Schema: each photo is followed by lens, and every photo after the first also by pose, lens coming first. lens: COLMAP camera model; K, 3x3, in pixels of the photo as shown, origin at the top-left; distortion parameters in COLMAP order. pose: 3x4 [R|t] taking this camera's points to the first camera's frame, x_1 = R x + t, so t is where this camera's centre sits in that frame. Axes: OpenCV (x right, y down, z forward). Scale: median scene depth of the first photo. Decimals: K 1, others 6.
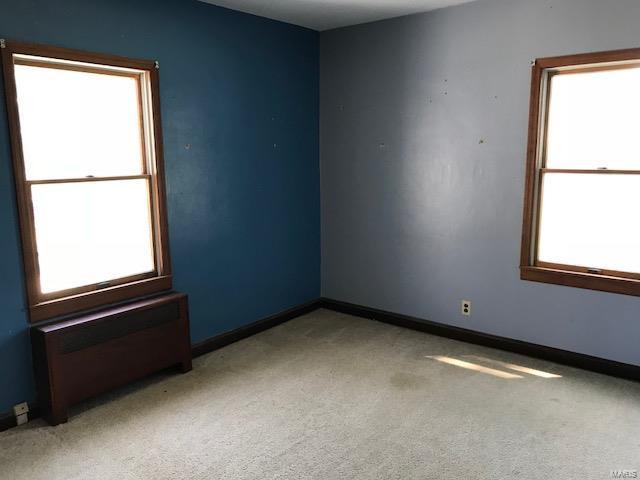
lens RADIAL K [[529.0, 0, 320.0], [0, 529.0, 240.0], [0, 0, 1]] dist [0.011218, -0.006963]
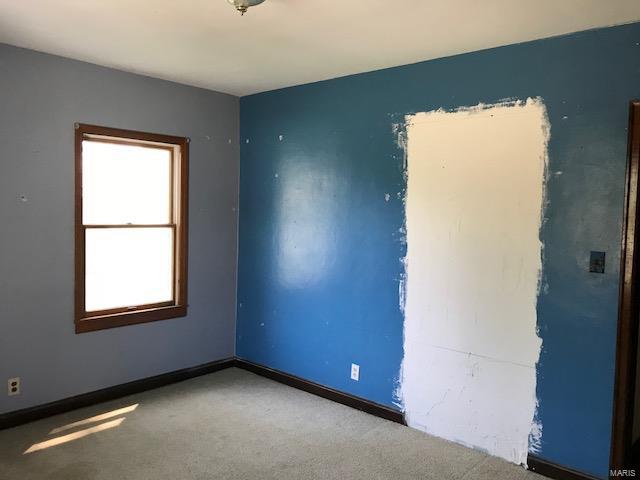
lens RADIAL K [[529.0, 0, 320.0], [0, 529.0, 240.0], [0, 0, 1]] dist [0.011218, -0.006963]
pose [[0.040476, -0.051381, 0.997859, -0.638569], [0.145309, 0.988363, 0.044997, -0.085536], [-0.988558, 0.143176, 0.047471, 0.496491]]
